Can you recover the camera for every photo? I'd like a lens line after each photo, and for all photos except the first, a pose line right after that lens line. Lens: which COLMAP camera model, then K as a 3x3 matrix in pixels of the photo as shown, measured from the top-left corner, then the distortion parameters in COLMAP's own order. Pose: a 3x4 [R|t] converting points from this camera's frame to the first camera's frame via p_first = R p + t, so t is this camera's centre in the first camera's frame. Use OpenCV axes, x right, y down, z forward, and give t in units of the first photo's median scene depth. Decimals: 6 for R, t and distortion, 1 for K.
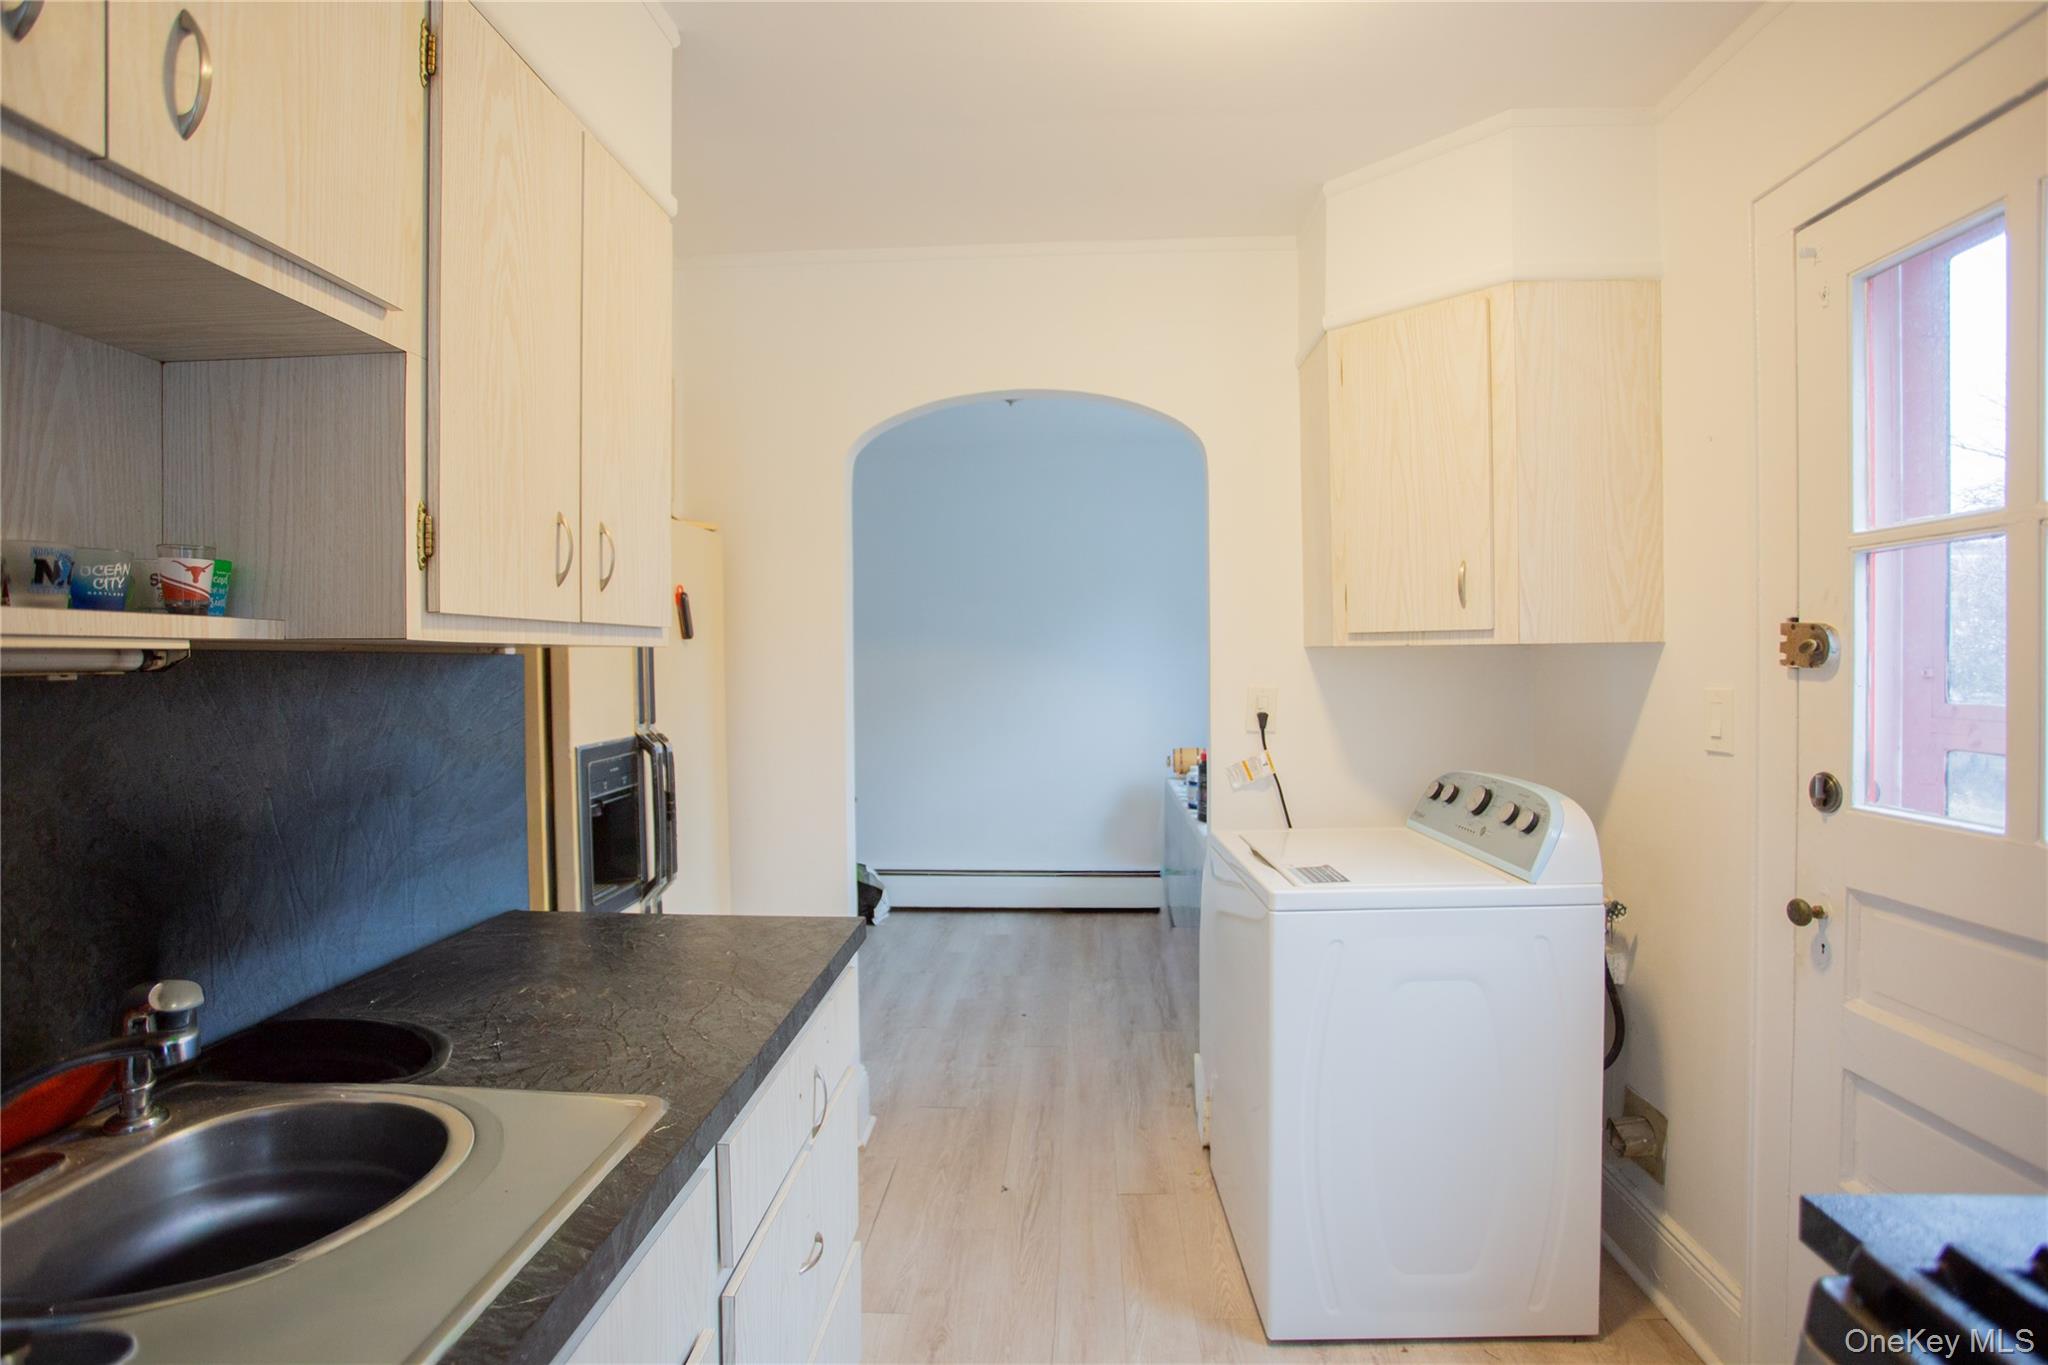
lens RADIAL K [[996.1, 0, 1023.4], [0, 996.1, 678.3], [0, 0, 1]] dist [-0.081242, 0.039091]
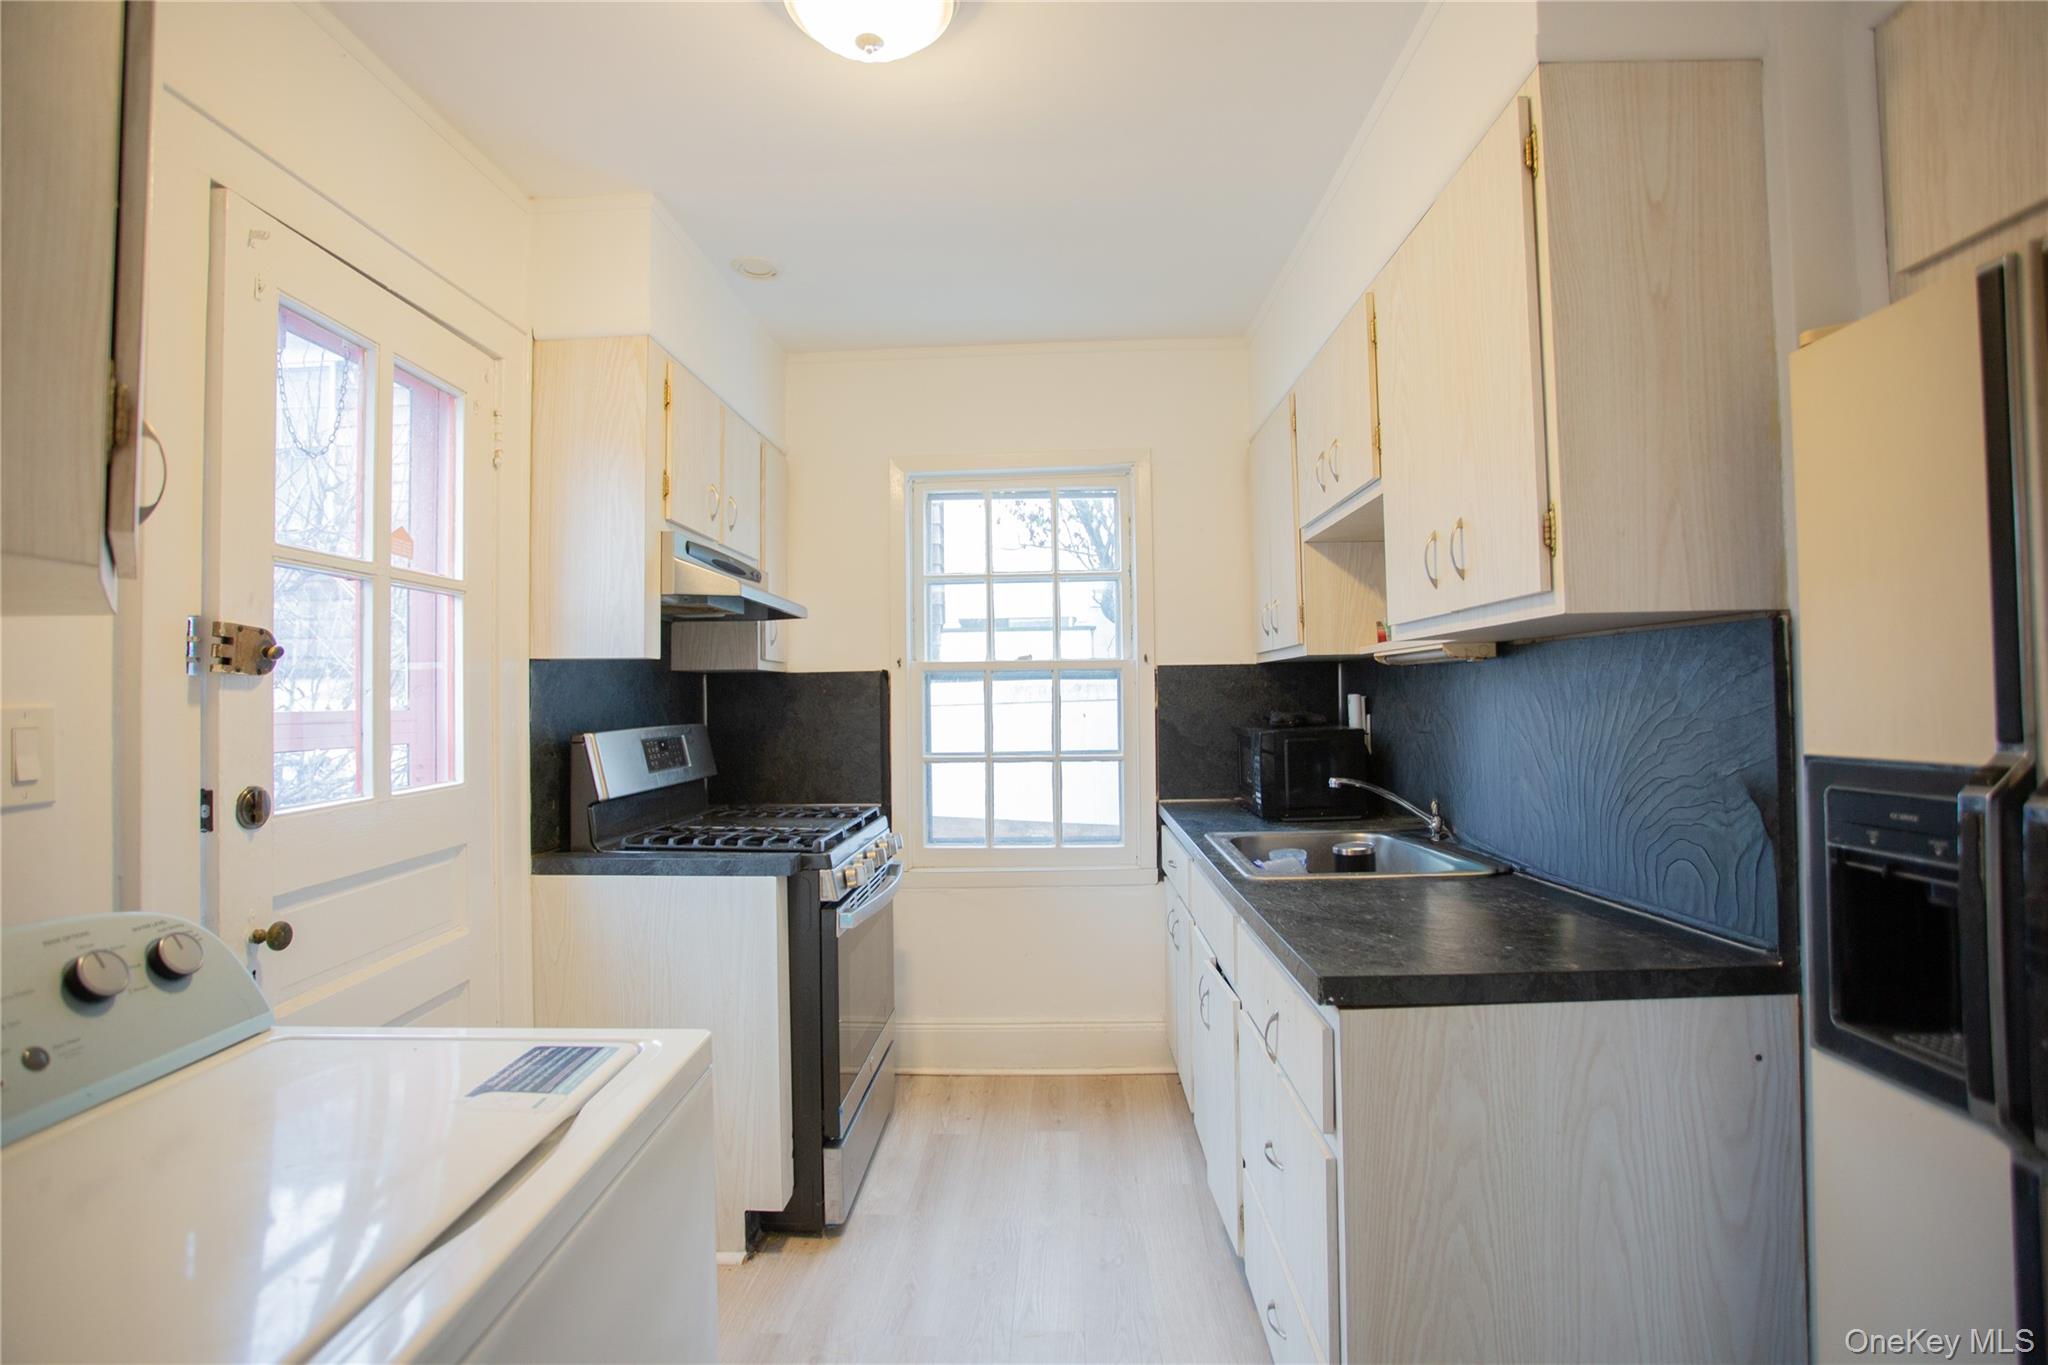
lens RADIAL K [[996.1, 0, 1023.4], [0, 996.1, 678.3], [0, 0, 1]] dist [-0.081242, 0.039091]
pose [[-0.999266, 0.024915, -0.029094, 0.104278], [0.024958, 0.999688, -0.001115, 0.011932], [0.029057, -0.001840, -0.999576, 1.982705]]
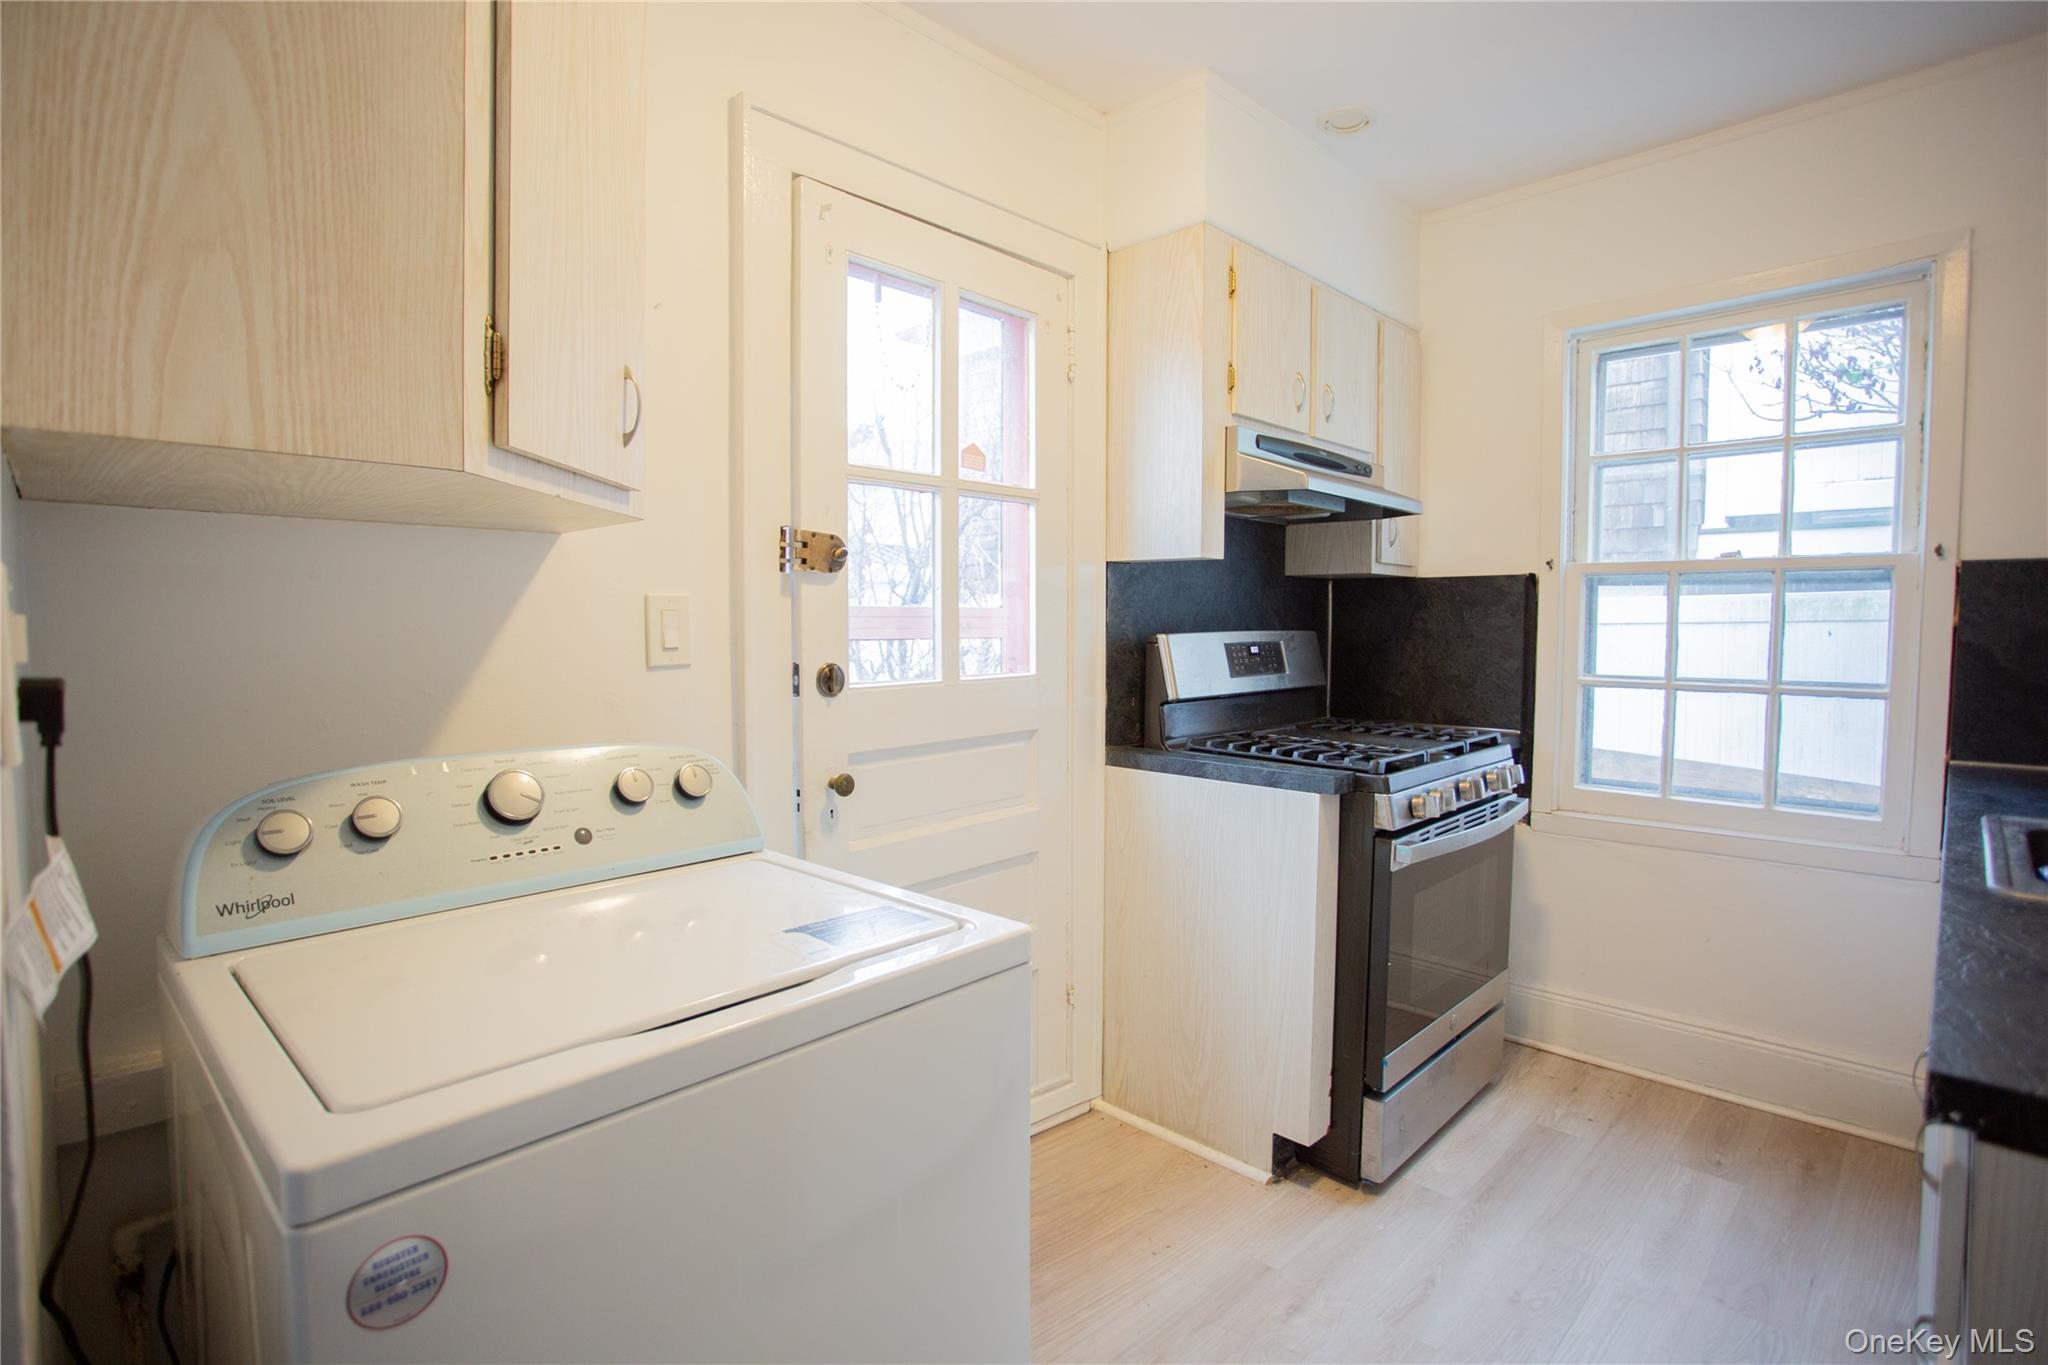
lens RADIAL K [[996.1, 0, 1023.4], [0, 996.1, 678.3], [0, 0, 1]] dist [-0.081242, 0.039091]
pose [[-0.755070, -0.026855, 0.655094, -0.137369], [0.019685, 0.997782, 0.063592, 0.044581], [-0.655349, 0.060912, -0.752866, 1.772802]]
